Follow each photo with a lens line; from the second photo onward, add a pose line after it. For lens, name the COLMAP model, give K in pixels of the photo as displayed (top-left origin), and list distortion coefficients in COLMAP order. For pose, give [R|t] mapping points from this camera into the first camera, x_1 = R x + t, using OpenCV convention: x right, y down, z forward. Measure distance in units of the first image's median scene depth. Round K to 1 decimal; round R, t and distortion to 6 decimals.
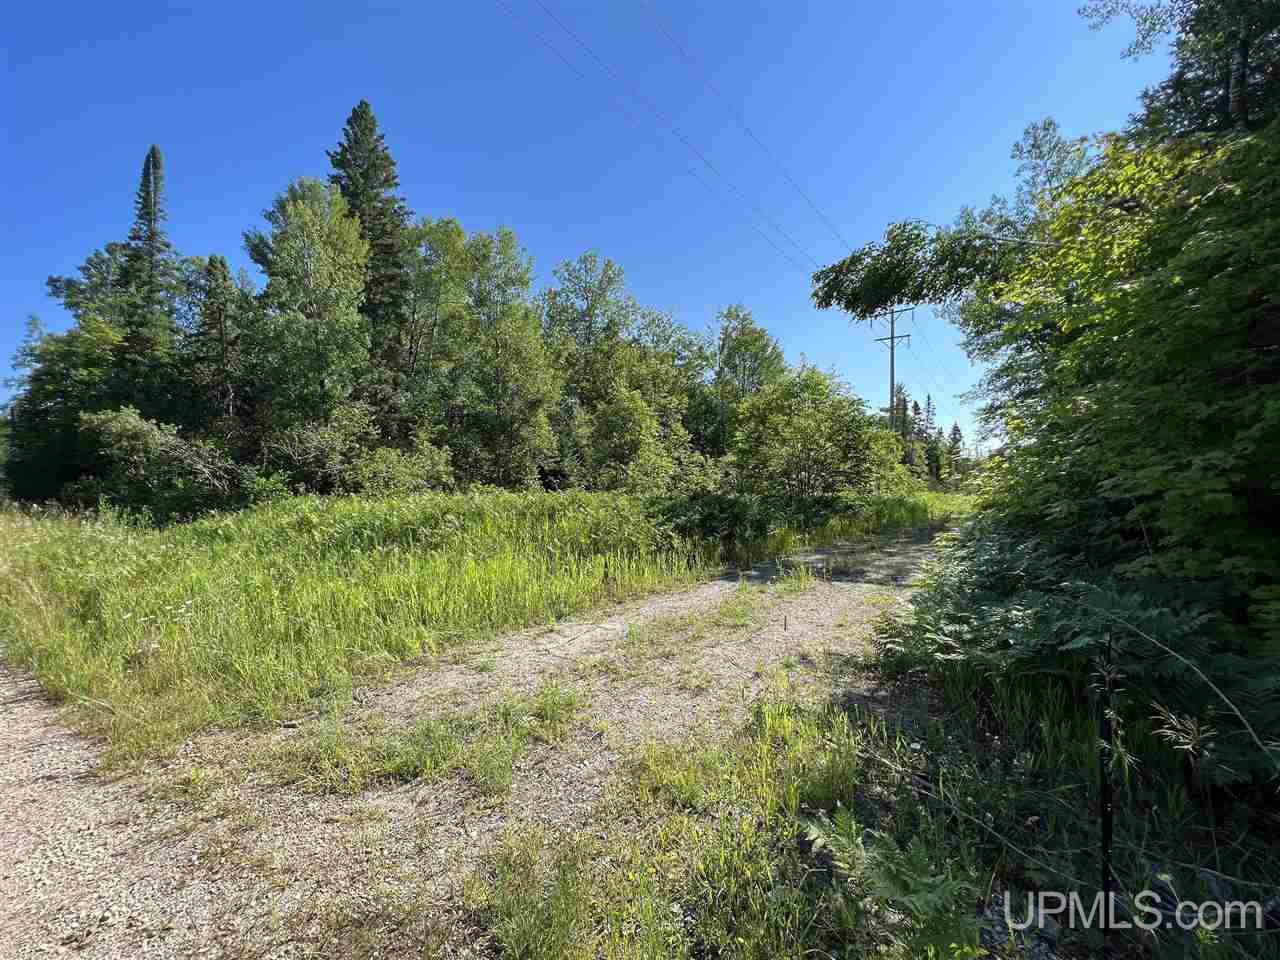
lens RADIAL K [[544.4, 0, 640.9], [0, 544.4, 479.1], [0, 0, 1]] dist [-0.001449, -0.000141]
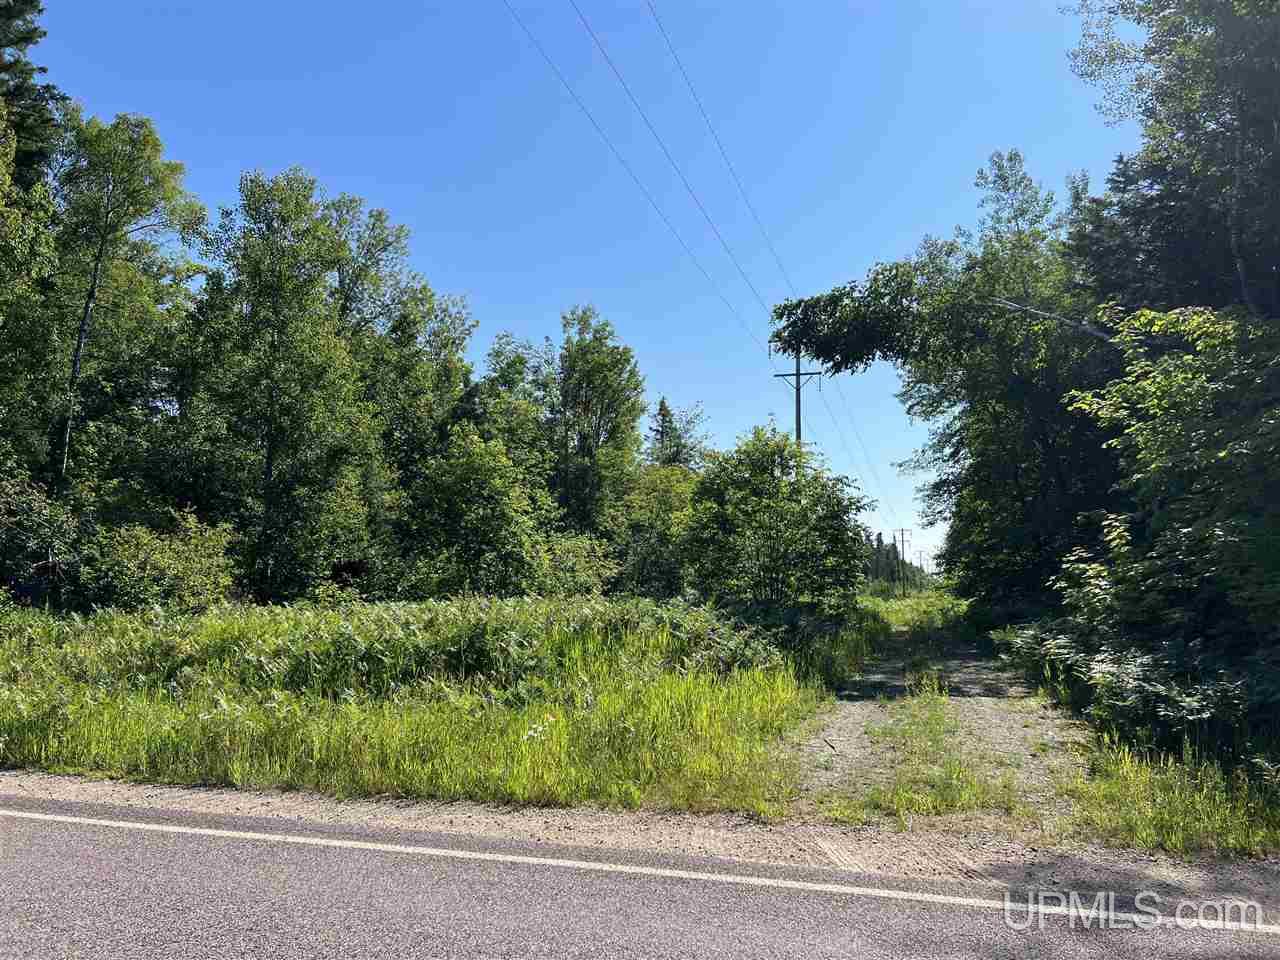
lens RADIAL K [[967.4, 0, 639.4], [0, 967.4, 481.8], [0, 0, 1]] dist [0.016632, -0.000879]
pose [[0.938766, 0.036288, 0.342638, -0.224676], [-0.004792, 0.995717, -0.092326, -0.006904], [-0.344521, 0.085031, 0.934920, -0.125346]]
